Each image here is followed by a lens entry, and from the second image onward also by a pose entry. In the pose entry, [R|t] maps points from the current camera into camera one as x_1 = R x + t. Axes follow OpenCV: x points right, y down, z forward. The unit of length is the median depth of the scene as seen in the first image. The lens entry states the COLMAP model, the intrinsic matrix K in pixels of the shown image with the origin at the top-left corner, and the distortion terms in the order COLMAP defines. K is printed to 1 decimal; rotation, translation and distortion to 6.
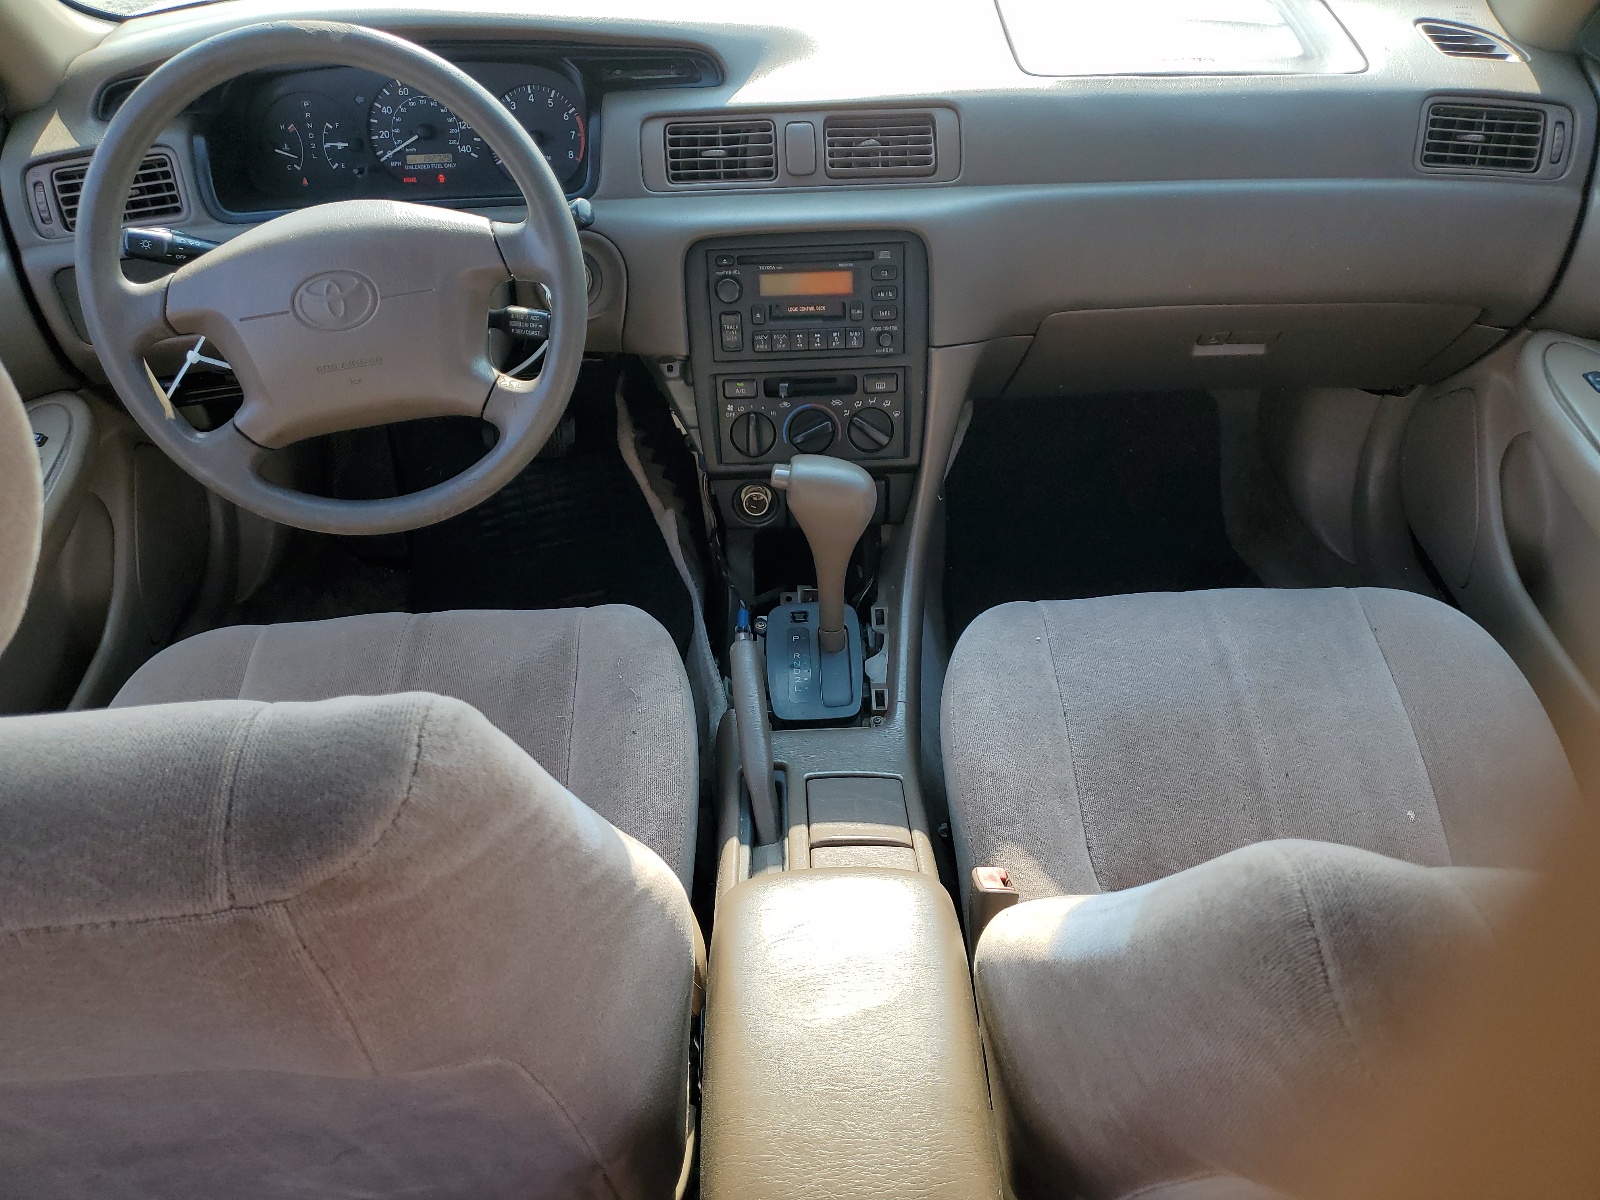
lens RADIAL K [[1210.7, 0, 799.3], [0, 1210.7, 601.4], [0, 0, 1]] dist [0.015056, 0.002192]
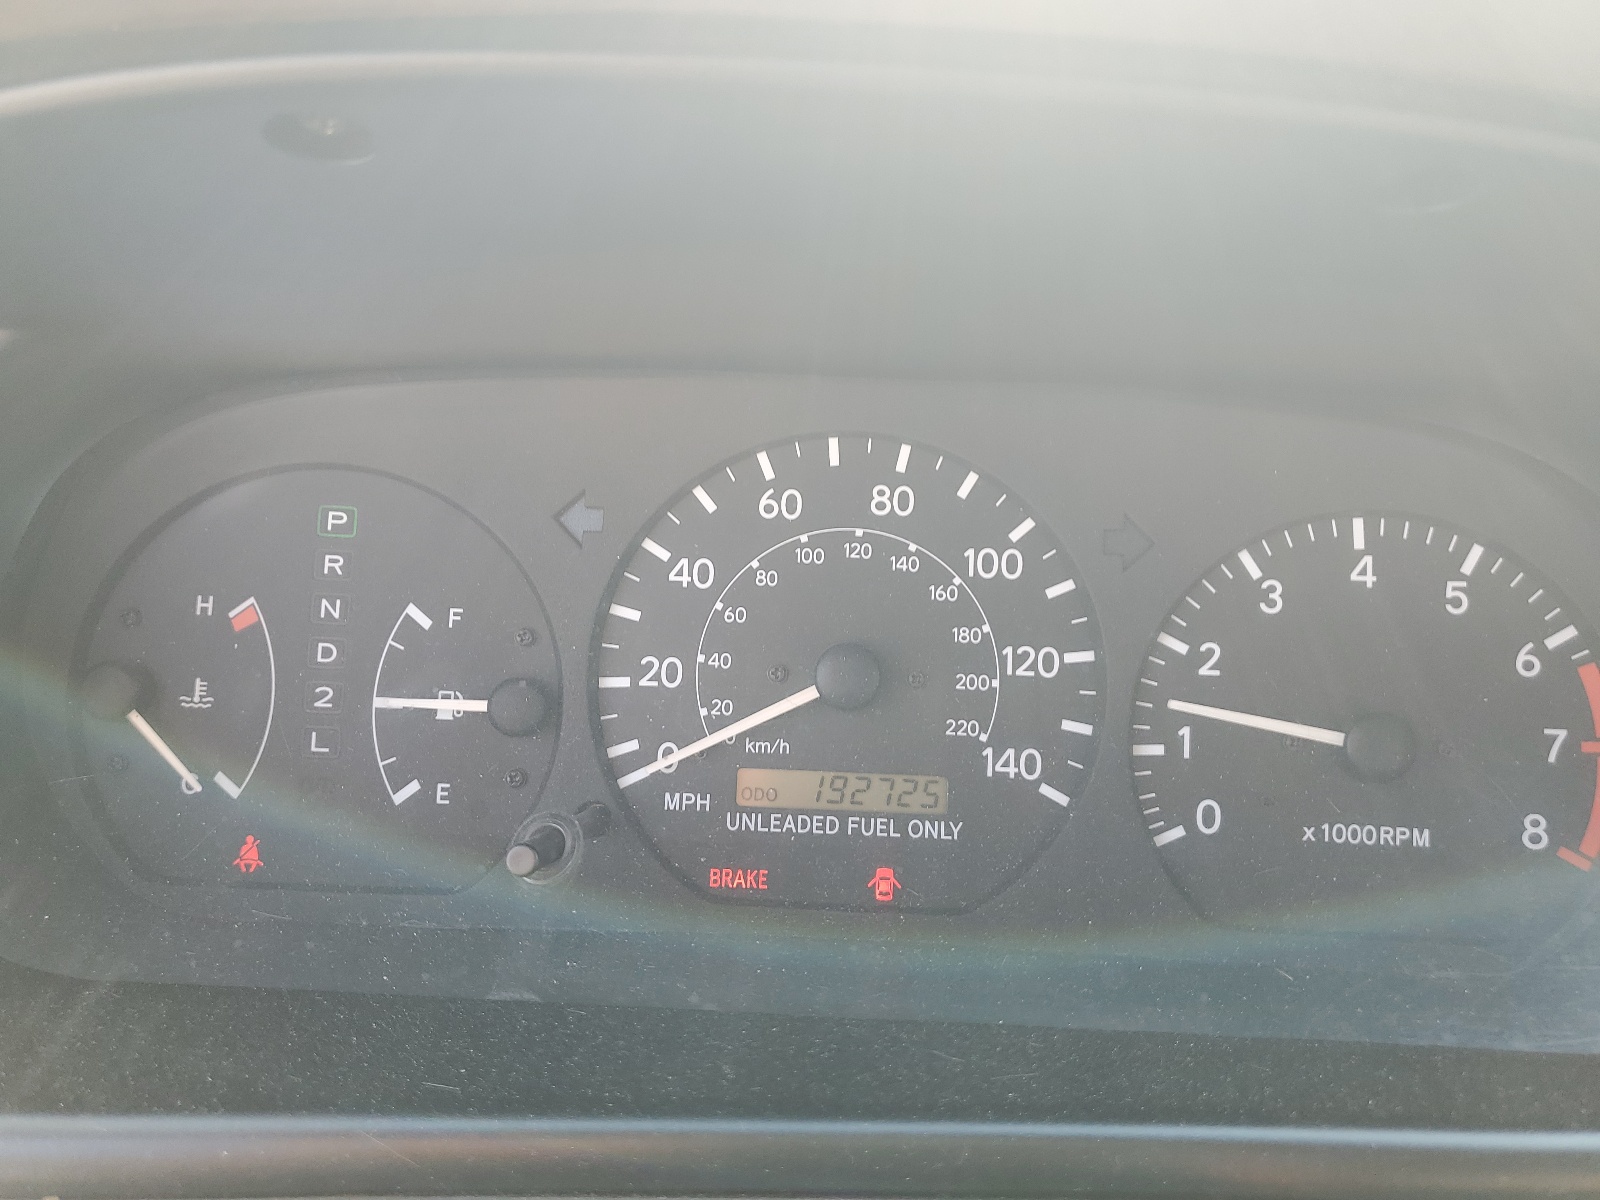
lens RADIAL K [[1210.7, 0, 801.8], [0, 1210.7, 600.9], [0, 0, 1]] dist [0.015056, 0.002192]
pose [[0.996636, 0.077800, -0.025774, -0.311644], [-0.081290, 0.898295, -0.431807, -0.304107], [-0.010442, 0.432450, 0.901597, 0.798579]]
